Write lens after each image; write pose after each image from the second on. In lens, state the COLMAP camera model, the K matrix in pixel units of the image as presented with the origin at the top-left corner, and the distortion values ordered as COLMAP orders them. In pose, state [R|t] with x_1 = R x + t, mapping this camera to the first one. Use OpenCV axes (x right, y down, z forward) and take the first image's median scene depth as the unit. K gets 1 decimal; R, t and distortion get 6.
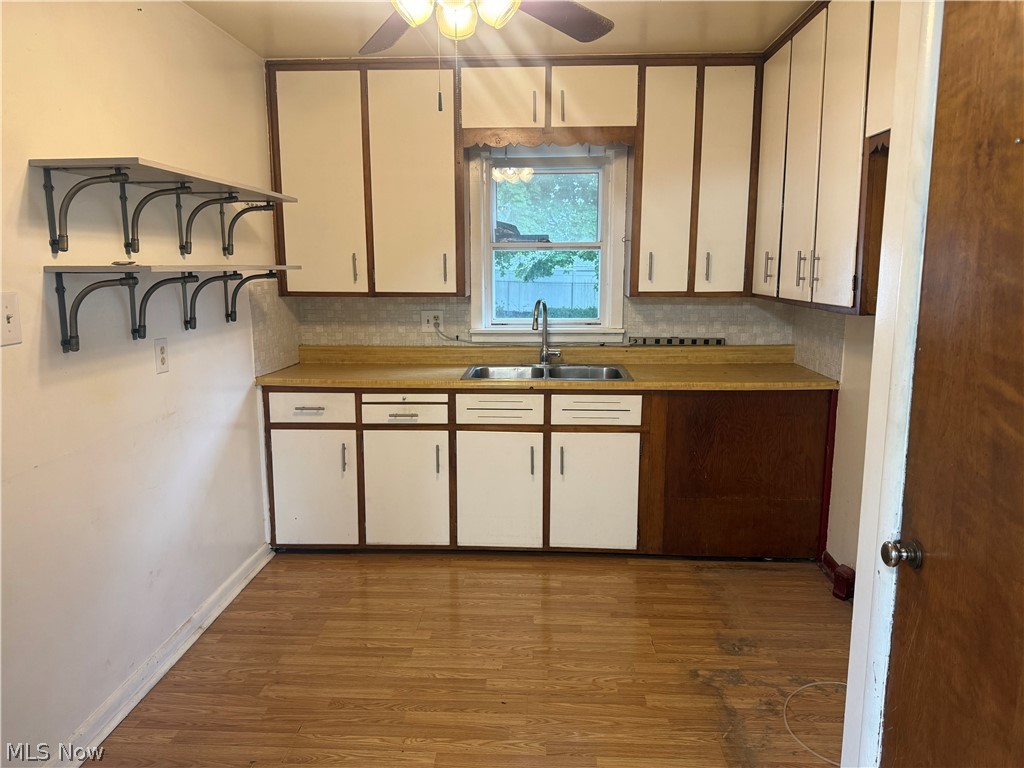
lens RADIAL K [[718.1, 0, 514.0], [0, 718.1, 378.7], [0, 0, 1]] dist [0.070396, -0.080310]
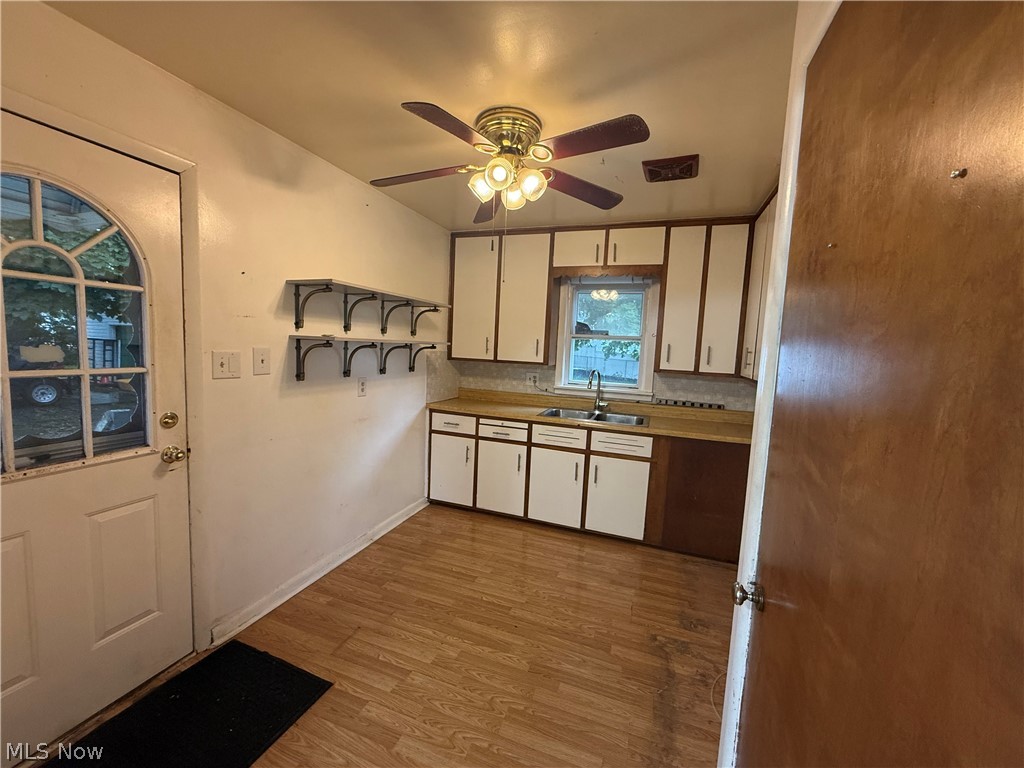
lens RADIAL K [[408.4, 0, 507.6], [0, 408.4, 385.8], [0, 0, 1]] dist [0.004120, 0.001089]
pose [[0.953780, 0.074673, -0.291080, 0.130859], [-0.093660, 0.994254, -0.051829, -0.012020], [0.285538, 0.076695, 0.955294, 0.088255]]
